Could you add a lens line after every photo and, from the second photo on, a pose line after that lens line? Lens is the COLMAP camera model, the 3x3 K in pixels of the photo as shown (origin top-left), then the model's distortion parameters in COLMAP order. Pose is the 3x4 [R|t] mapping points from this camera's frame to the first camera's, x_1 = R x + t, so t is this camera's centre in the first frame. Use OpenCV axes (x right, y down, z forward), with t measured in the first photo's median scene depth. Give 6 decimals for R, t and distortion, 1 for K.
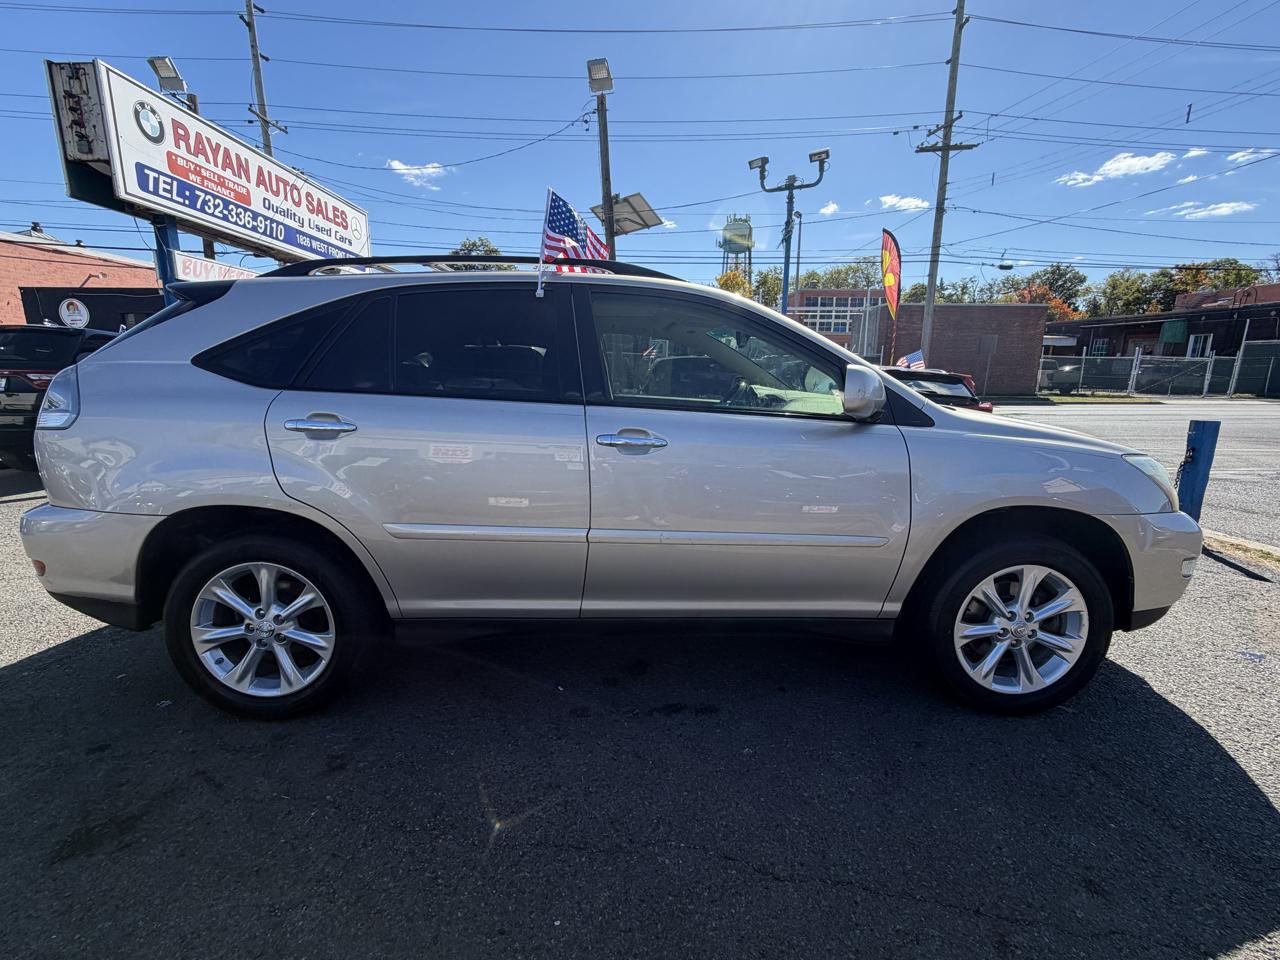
lens RADIAL K [[572.6, 0, 641.6], [0, 572.6, 484.5], [0, 0, 1]] dist [-0.000274, -0.000279]
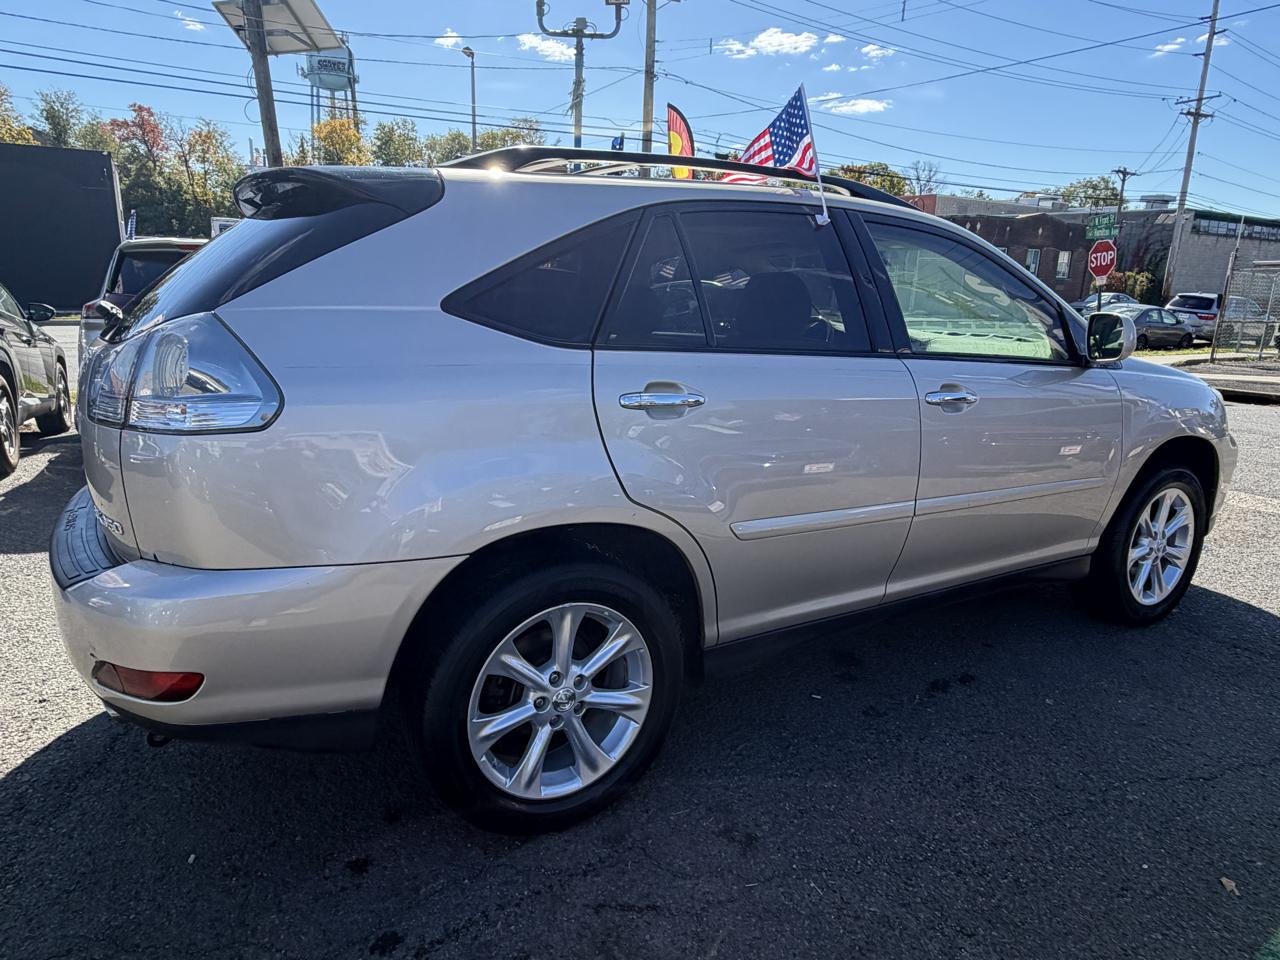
lens RADIAL K [[805.1, 0, 638.3], [0, 805.1, 487.9], [0, 0, 1]] dist [-0.006804, 0.003724]
pose [[0.872729, -0.106428, 0.476464, -0.307711], [0.074532, 0.993554, 0.085412, -0.023141], [-0.482483, -0.039029, 0.875036, 0.036786]]
